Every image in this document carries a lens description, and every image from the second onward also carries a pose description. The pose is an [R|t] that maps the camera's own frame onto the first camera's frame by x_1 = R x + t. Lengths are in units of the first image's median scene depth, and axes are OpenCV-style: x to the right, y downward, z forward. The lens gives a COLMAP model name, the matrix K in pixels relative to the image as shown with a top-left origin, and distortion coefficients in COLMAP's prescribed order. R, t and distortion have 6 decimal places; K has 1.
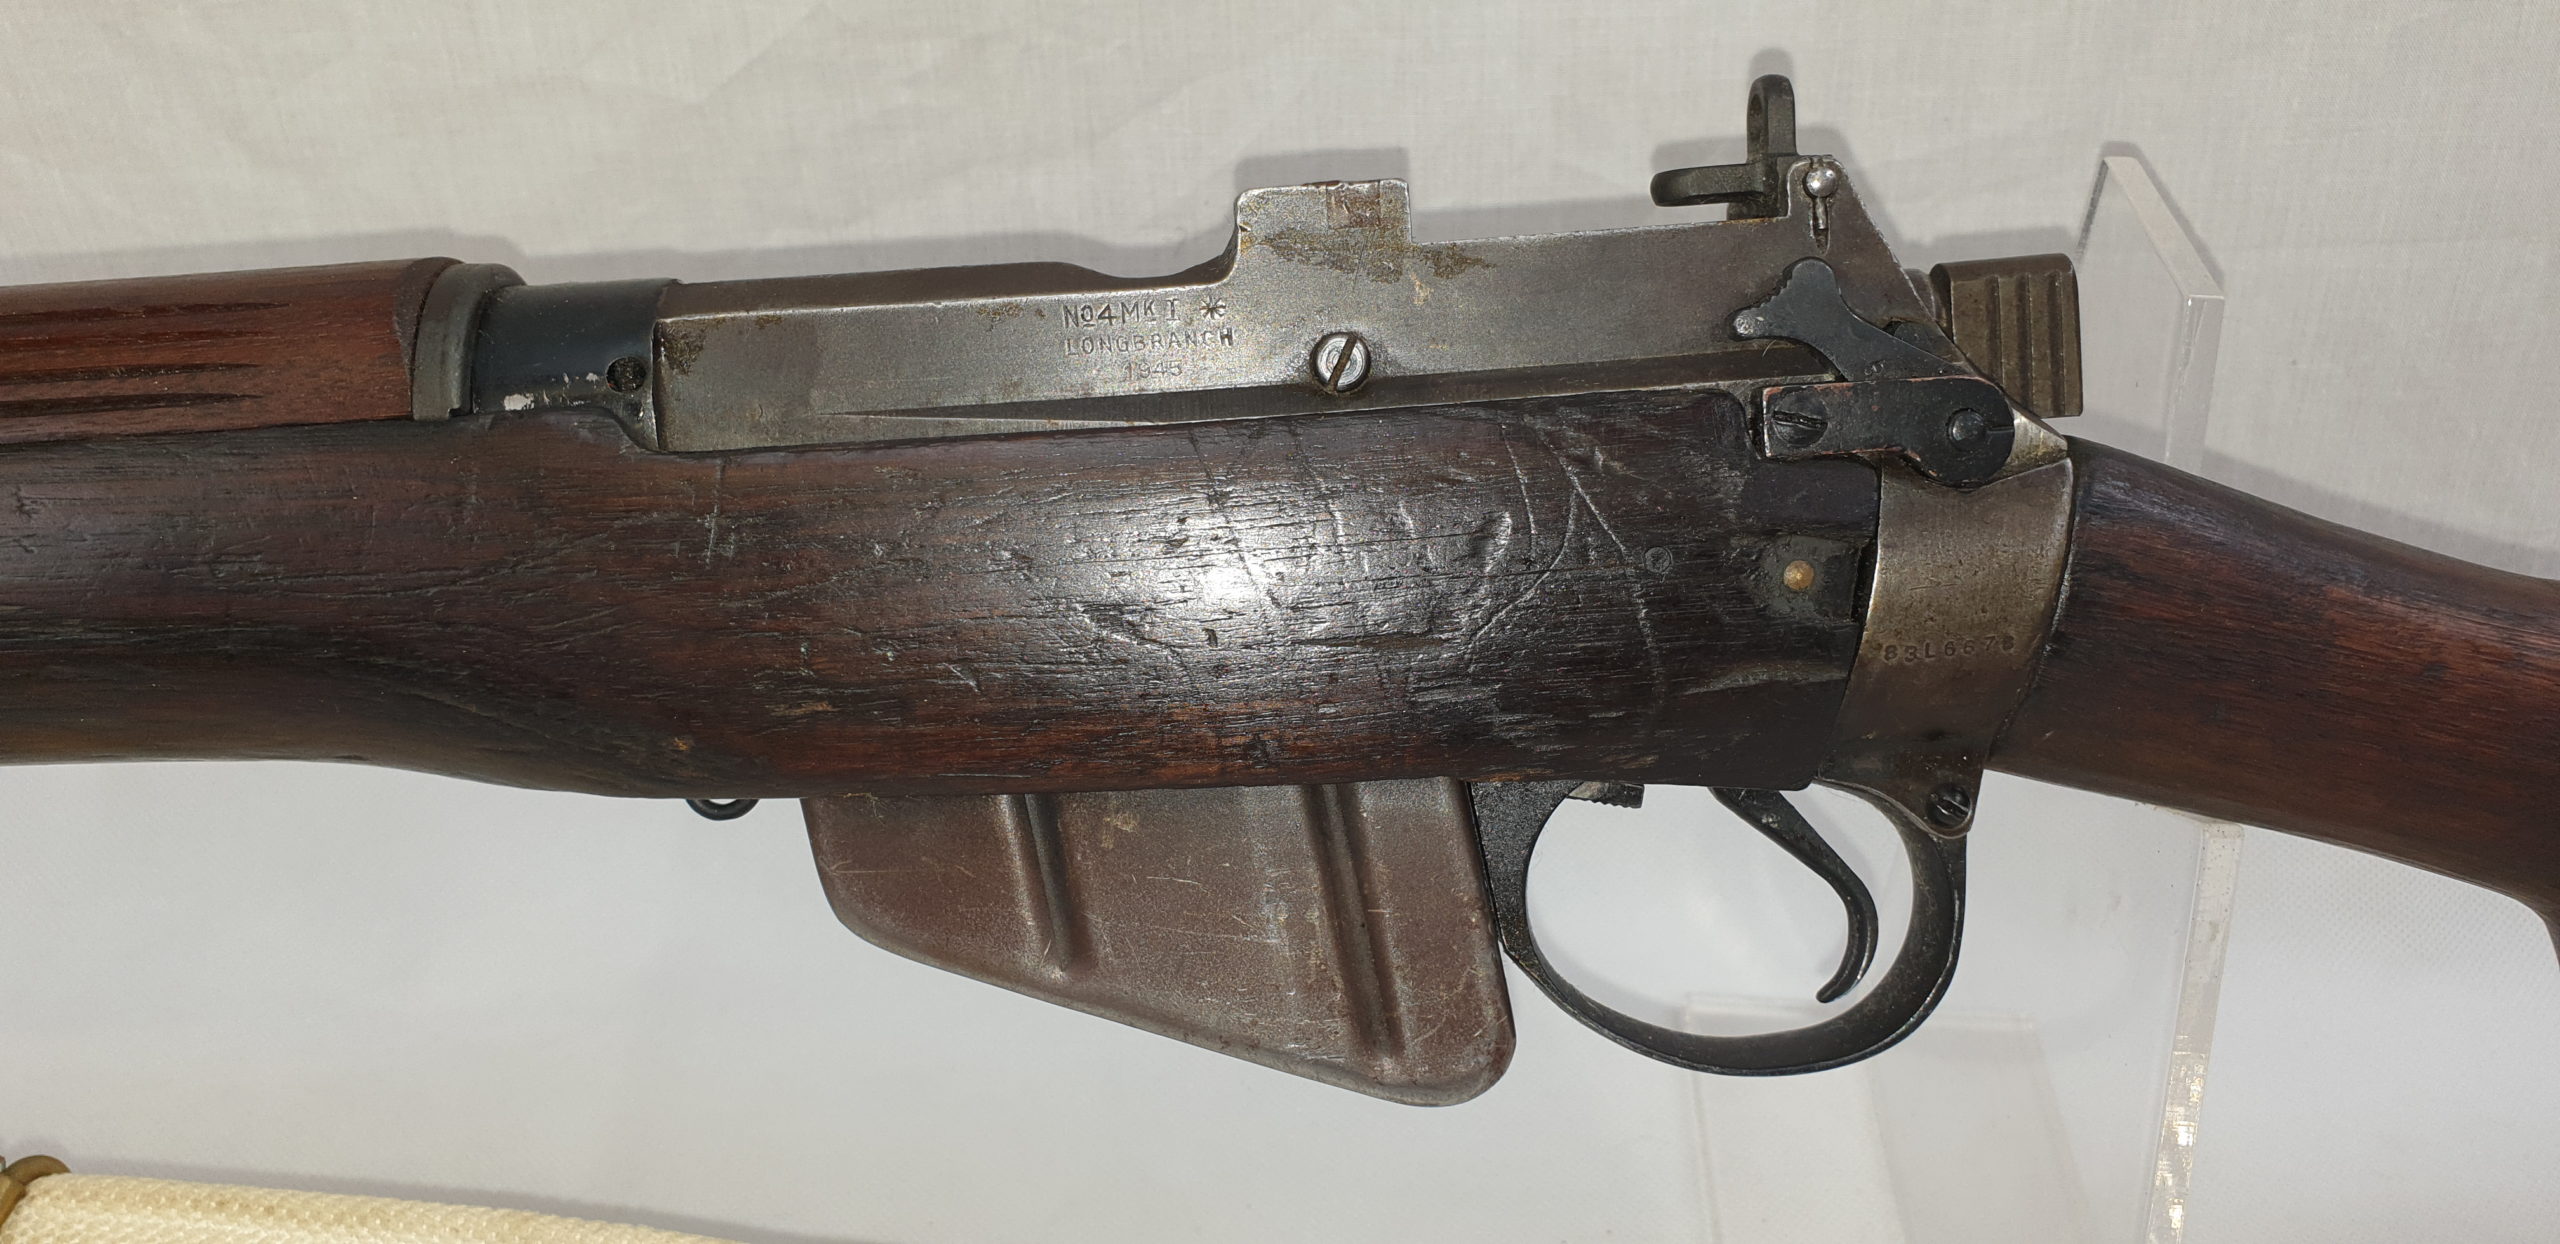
lens RADIAL K [[2117.4, 0, 1299.9], [0, 2117.4, 625.5], [0, 0, 1]] dist [-0.024937, -0.000120]
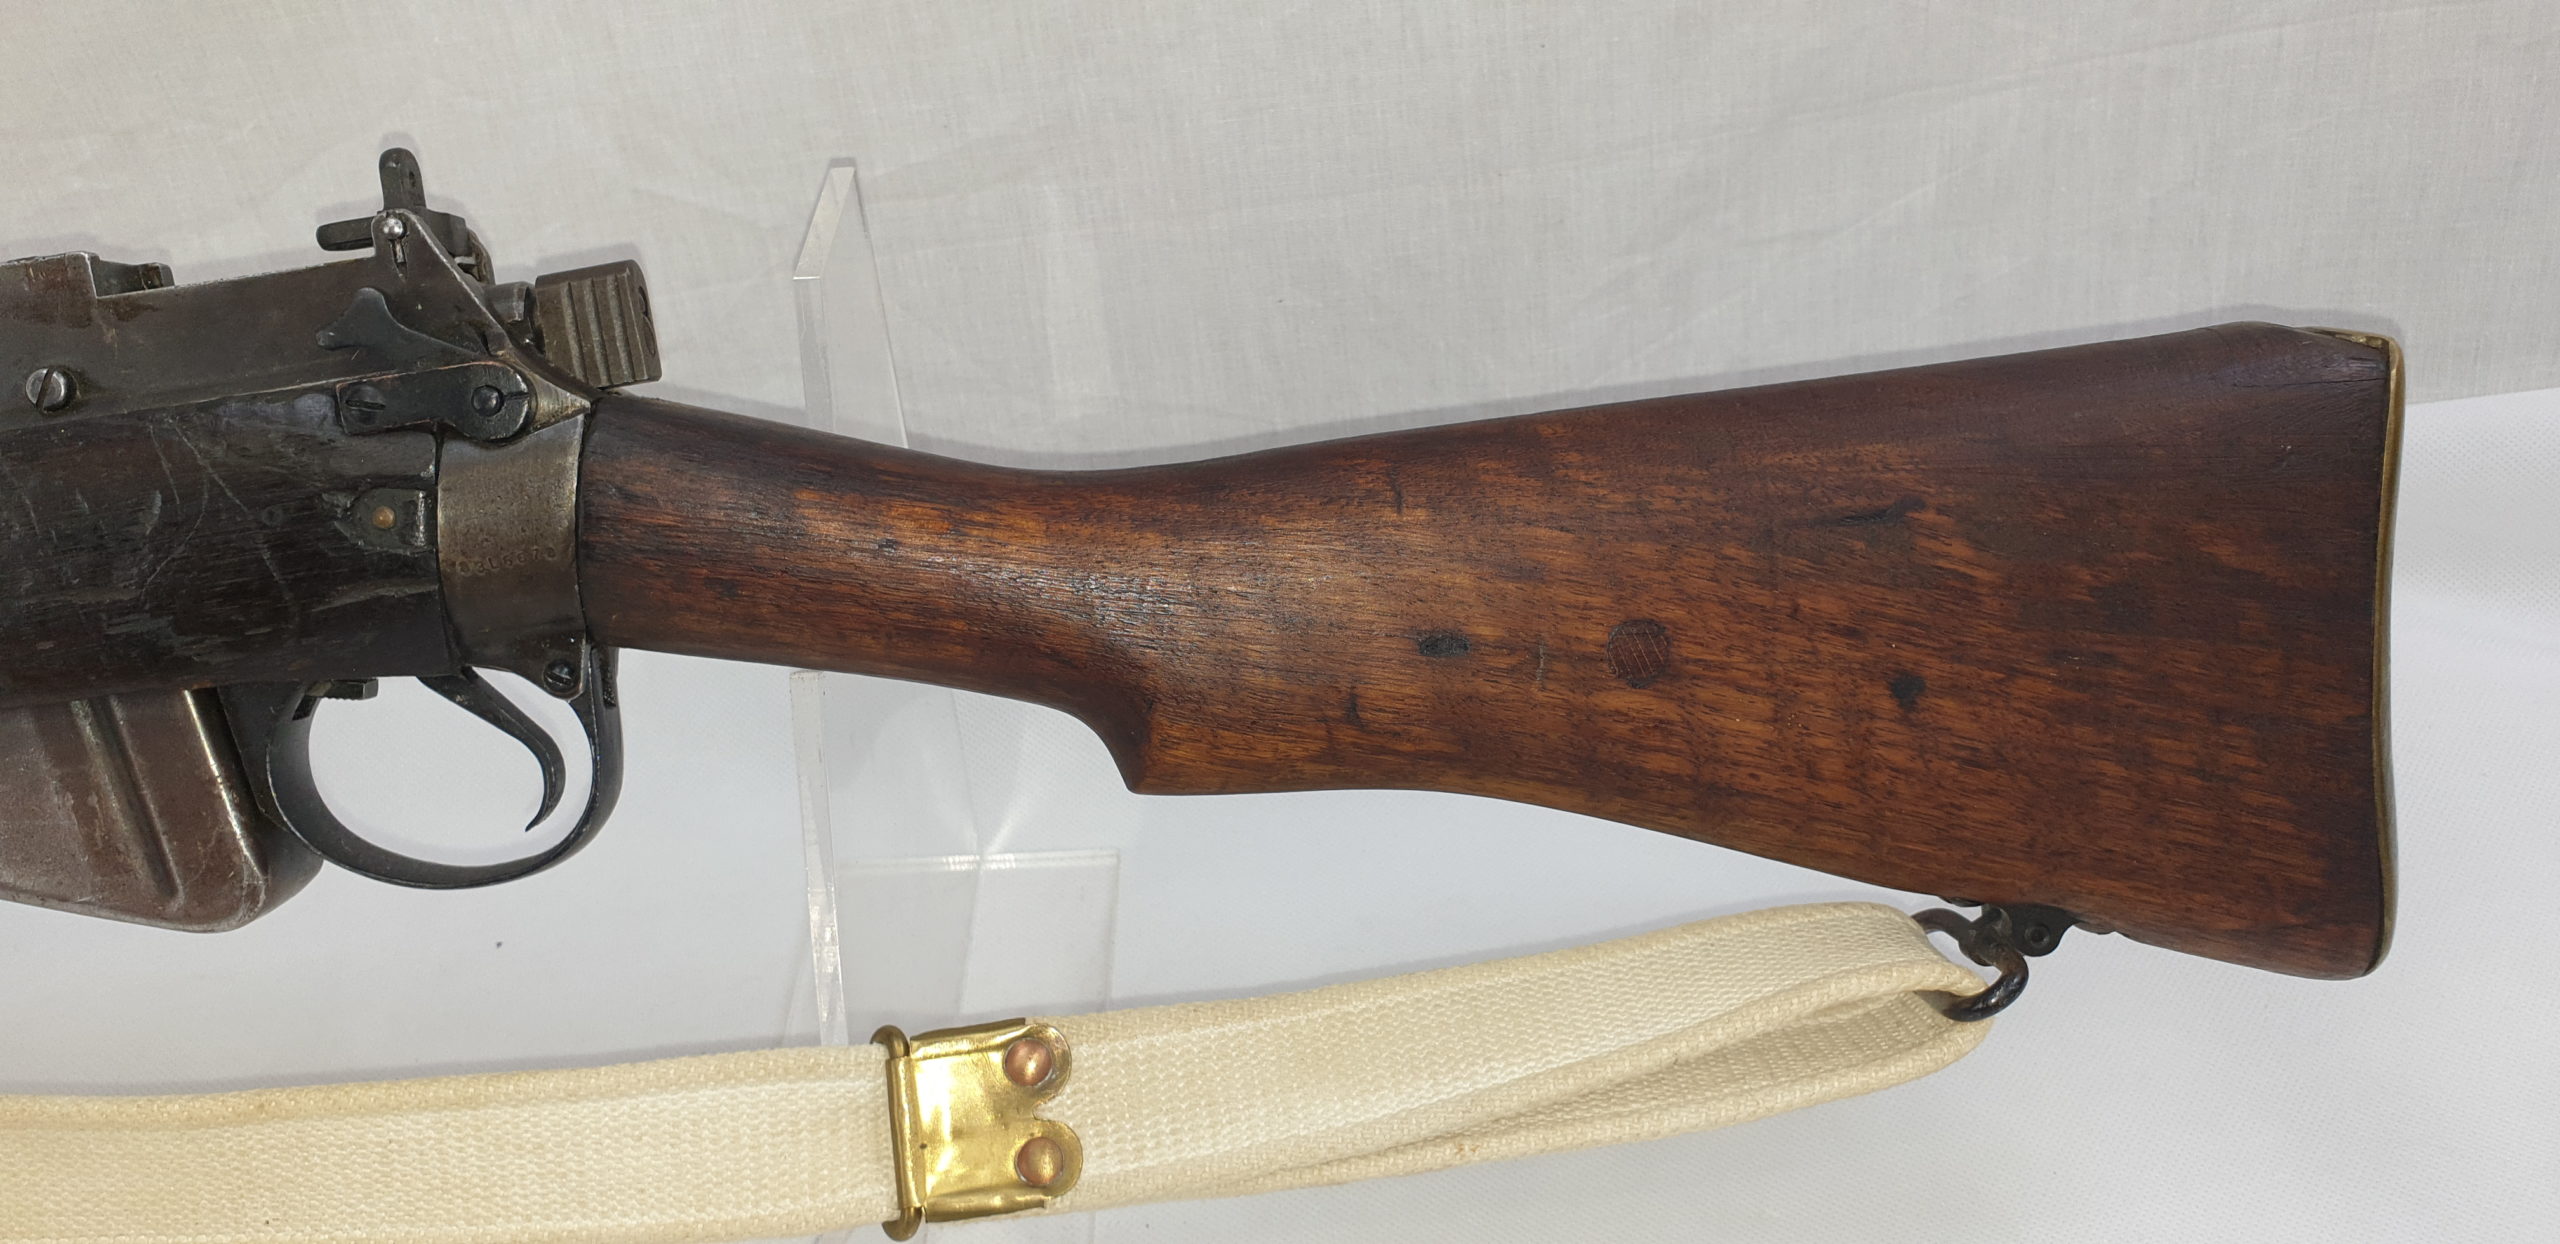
lens RADIAL K [[2029.9, 0, 1270.9], [0, 2029.9, 592.0], [0, 0, 1]] dist [-0.009062, 0.028234]
pose [[0.996040, -0.088364, 0.009836, 0.769951], [0.088291, 0.996065, 0.007636, 0.063345], [-0.010472, -0.006737, 0.999922, -0.310249]]
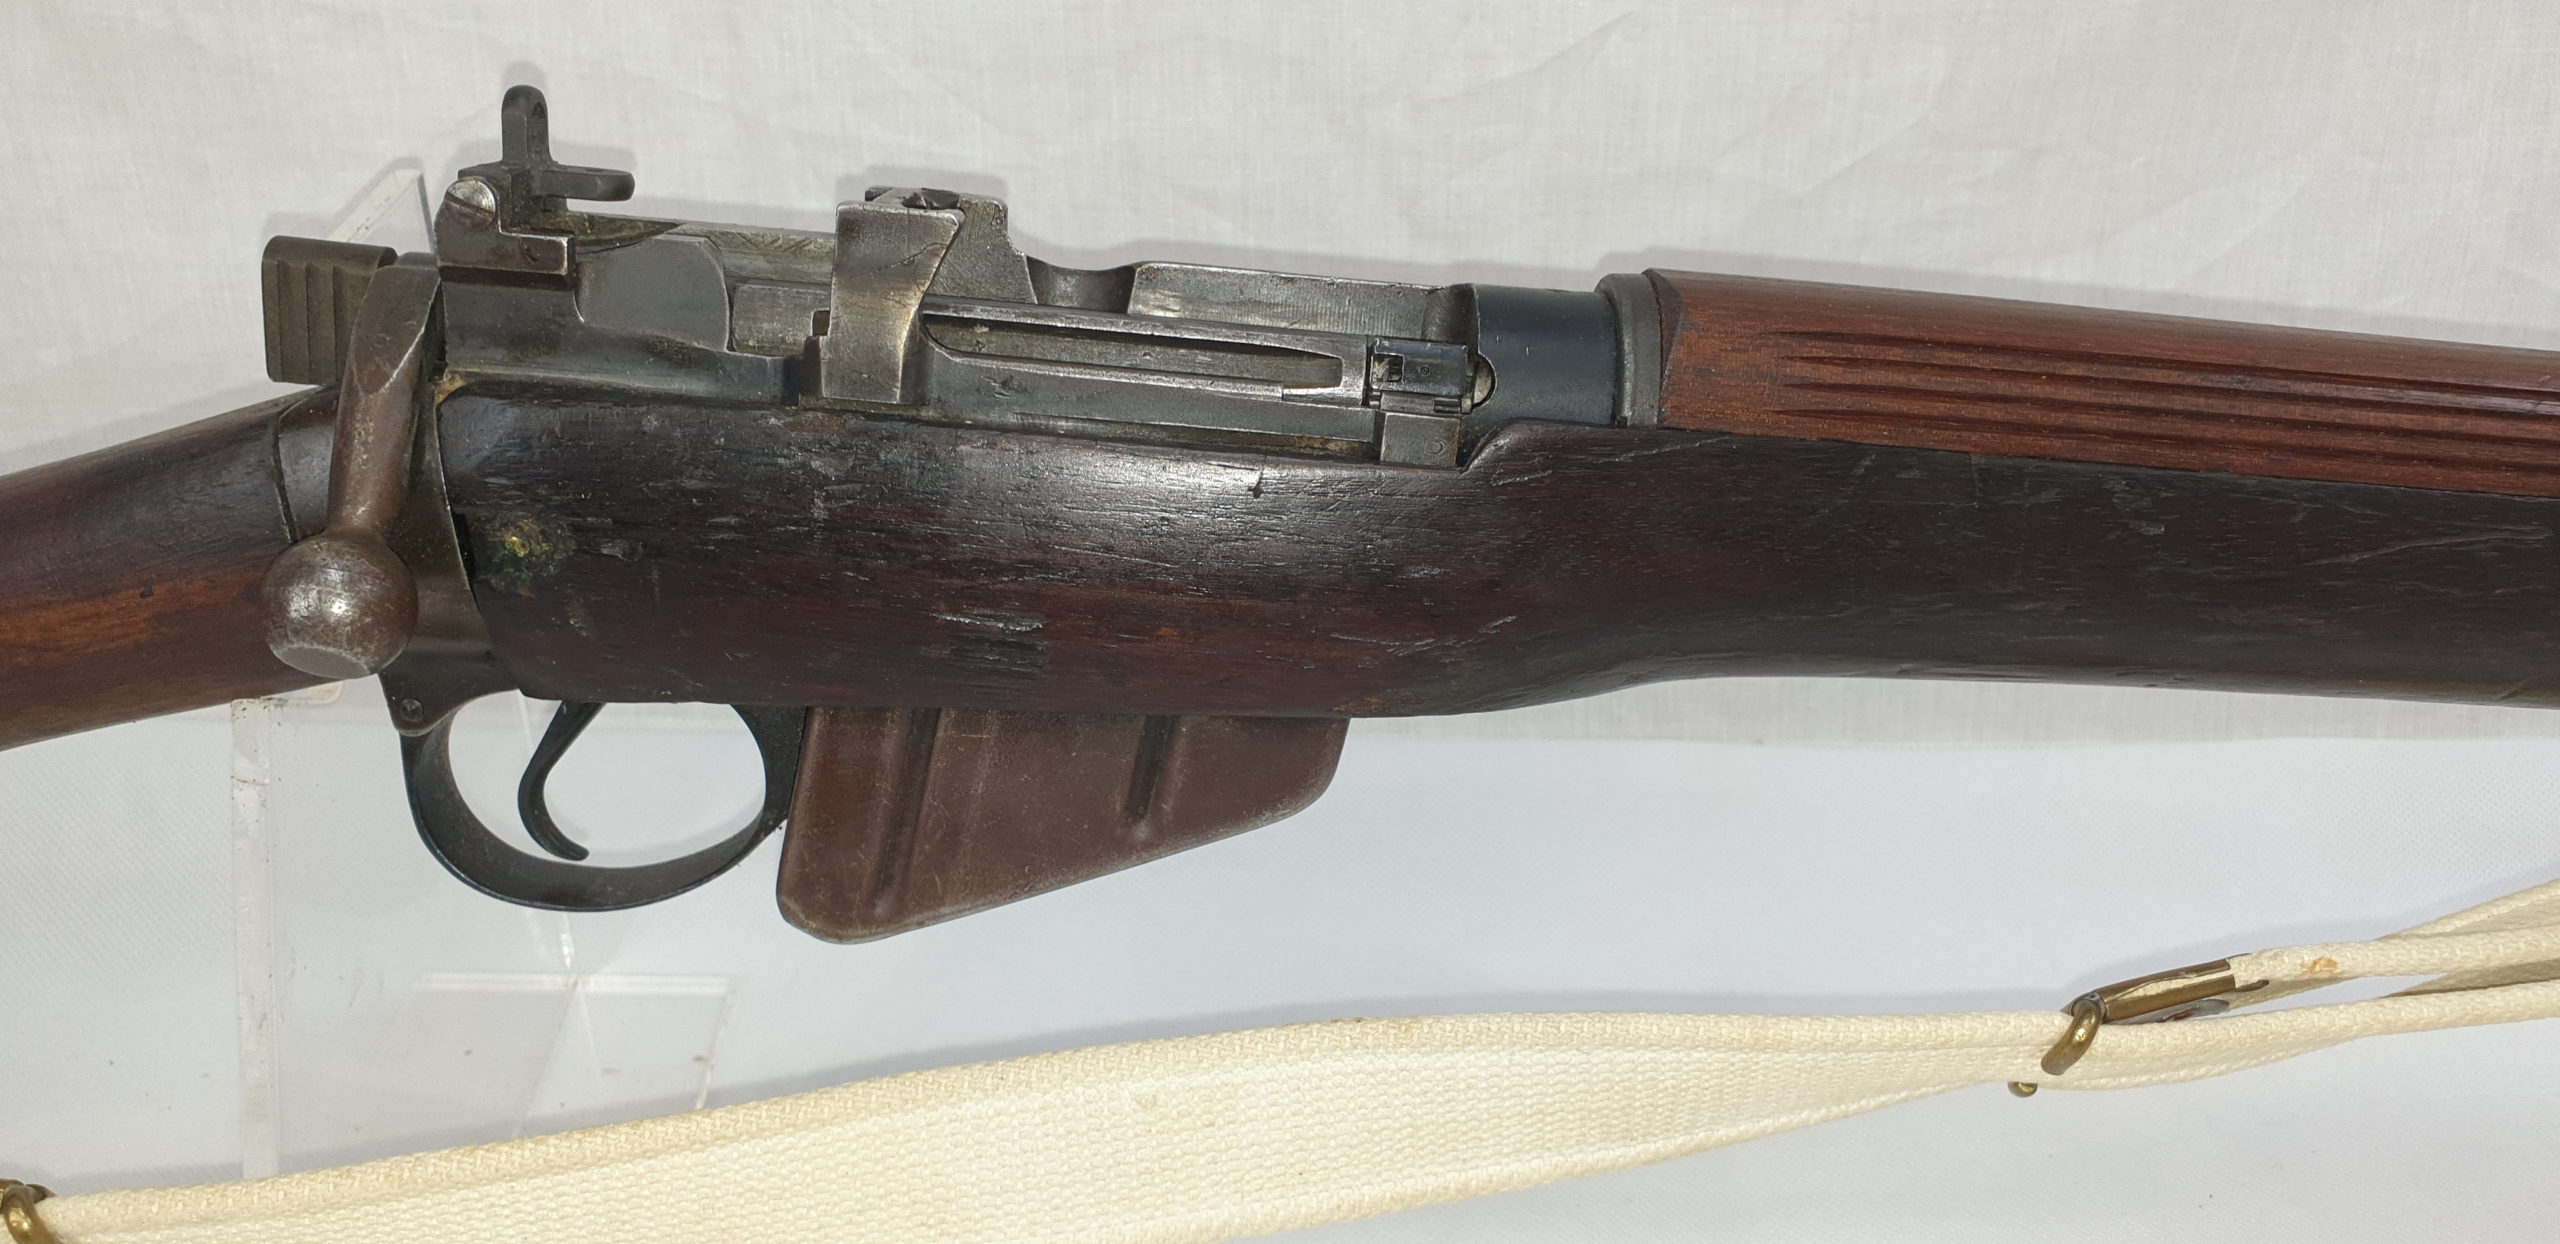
lens RADIAL K [[2078.3, 0, 1287.6], [0, 2078.3, 625.7], [0, 0, 1]] dist [0.003469, 0.002745]
pose [[0.999292, 0.028241, -0.024873, -0.866410], [-0.030357, 0.995547, -0.089247, 0.171874], [0.022241, 0.089938, 0.995699, -0.245605]]
